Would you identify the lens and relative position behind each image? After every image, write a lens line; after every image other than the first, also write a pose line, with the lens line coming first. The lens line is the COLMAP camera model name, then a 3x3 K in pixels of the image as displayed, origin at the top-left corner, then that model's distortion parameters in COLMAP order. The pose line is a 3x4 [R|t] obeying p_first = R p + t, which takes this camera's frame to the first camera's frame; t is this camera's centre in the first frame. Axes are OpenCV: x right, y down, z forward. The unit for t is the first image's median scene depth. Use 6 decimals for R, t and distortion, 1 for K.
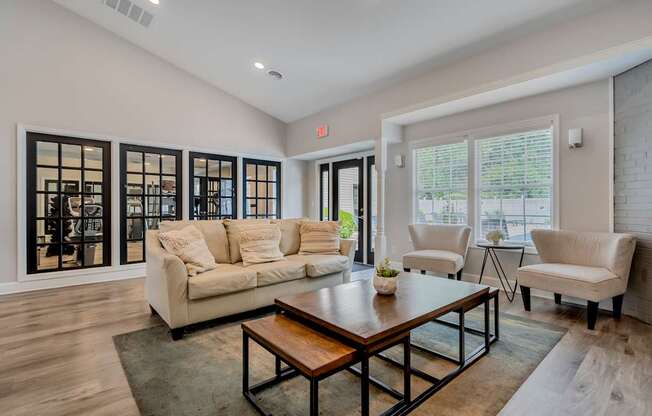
lens RADIAL K [[306.7, 0, 326.0], [0, 306.7, 208.0], [0, 0, 1]] dist [-0.001232, -0.000211]
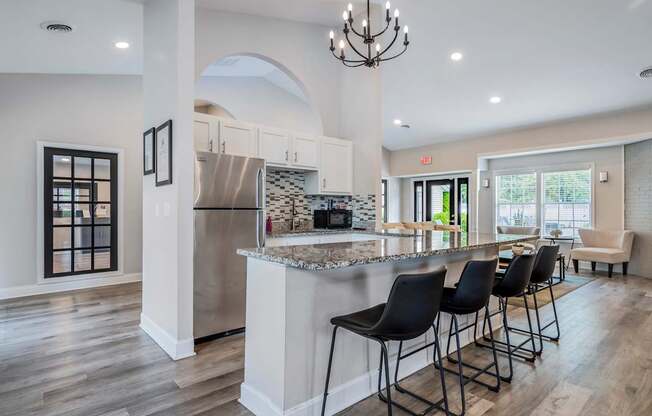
lens RADIAL K [[346.7, 0, 326.0], [0, 346.7, 208.0], [0, 0, 1]] dist [0.000145, -0.000010]
pose [[0.999856, 0.005741, -0.015965, -0.547241], [-0.005851, 0.999959, -0.006878, -0.018463], [0.015925, 0.006970, 0.999849, -0.742589]]
